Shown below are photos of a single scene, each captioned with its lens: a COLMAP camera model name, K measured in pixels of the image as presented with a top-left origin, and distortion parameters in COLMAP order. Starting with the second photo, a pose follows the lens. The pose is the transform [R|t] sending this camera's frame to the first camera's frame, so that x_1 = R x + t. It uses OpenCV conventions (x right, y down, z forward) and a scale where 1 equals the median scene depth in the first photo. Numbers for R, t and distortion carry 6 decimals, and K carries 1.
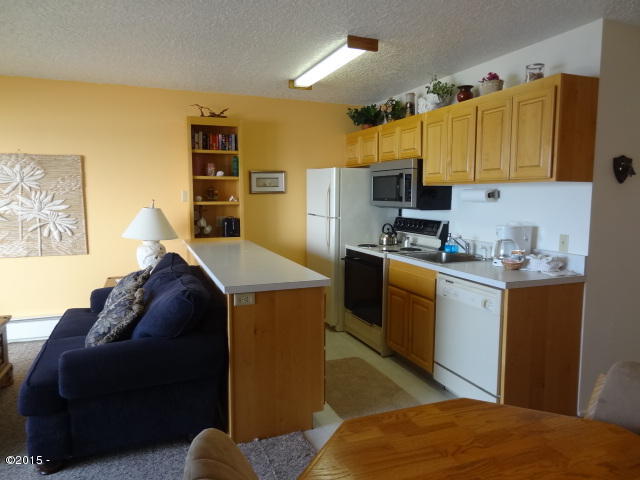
lens RADIAL K [[448.6, 0, 319.1], [0, 448.6, 239.3], [0, 0, 1]] dist [0.008950, 0.001354]
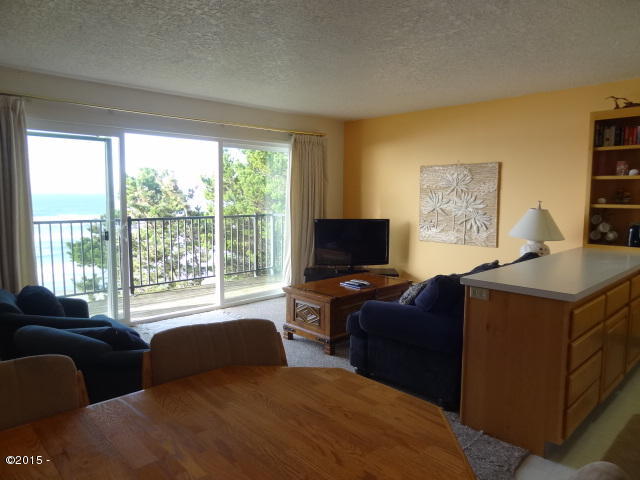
lens RADIAL K [[448.6, 0, 318.2], [0, 448.6, 240.3], [0, 0, 1]] dist [0.008950, 0.001354]
pose [[0.382580, 0.096180, -0.918902, 0.379613], [-0.102102, 0.992876, 0.061414, -0.009789], [0.918263, 0.070326, 0.389675, 0.134721]]
